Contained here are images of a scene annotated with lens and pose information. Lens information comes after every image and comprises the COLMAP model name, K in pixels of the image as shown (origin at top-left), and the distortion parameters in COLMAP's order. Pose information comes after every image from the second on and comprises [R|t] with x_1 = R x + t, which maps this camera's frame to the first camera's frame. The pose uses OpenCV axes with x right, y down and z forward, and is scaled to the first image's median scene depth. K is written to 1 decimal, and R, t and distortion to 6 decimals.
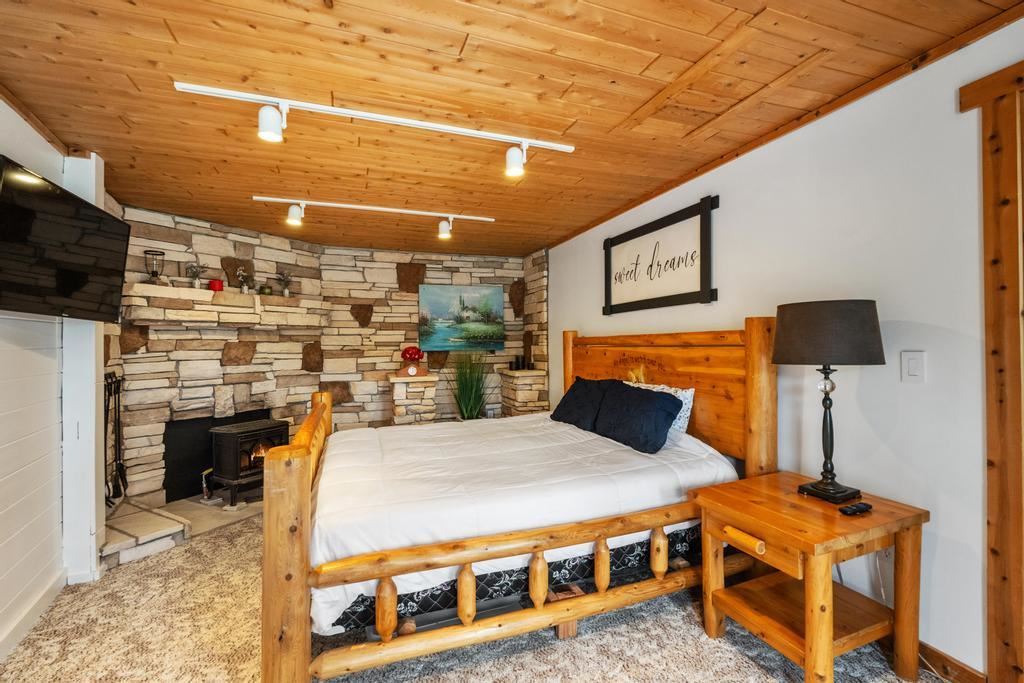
lens RADIAL K [[457.0, 0, 515.5], [0, 457.0, 340.6], [0, 0, 1]] dist [-0.005700, 0.001004]
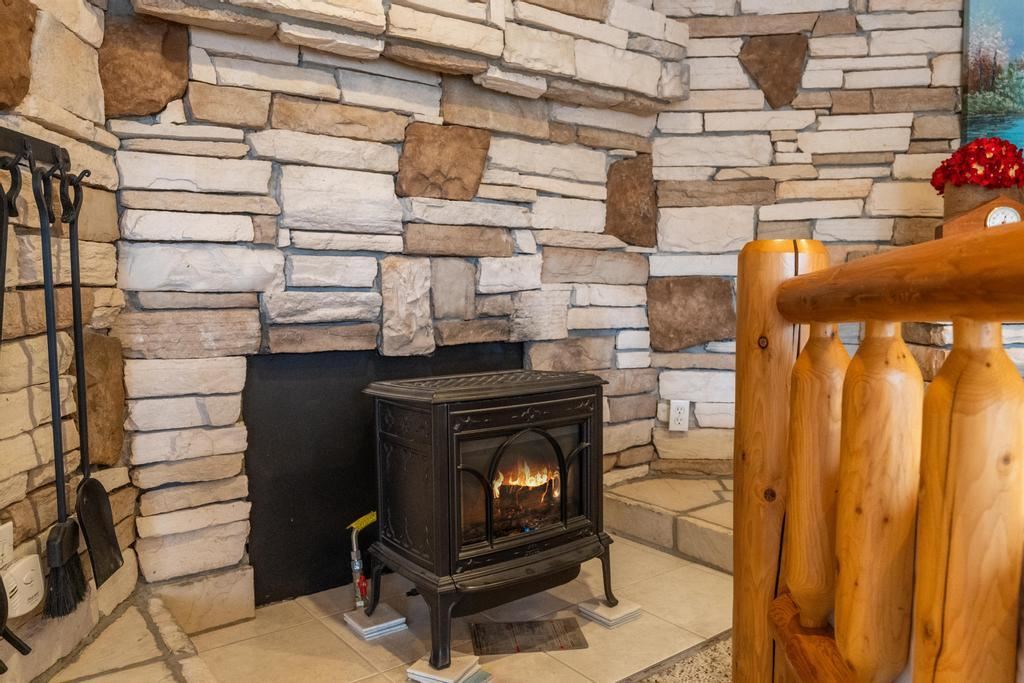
lens RADIAL K [[746.2, 0, 511.1], [0, 746.2, 344.0], [0, 0, 1]] dist [0.004781, 0.001672]
pose [[0.908441, 0.025223, -0.417251, -0.353068], [0.004569, 0.997519, 0.070249, 0.123053], [0.417987, -0.065724, 0.906072, 0.553970]]
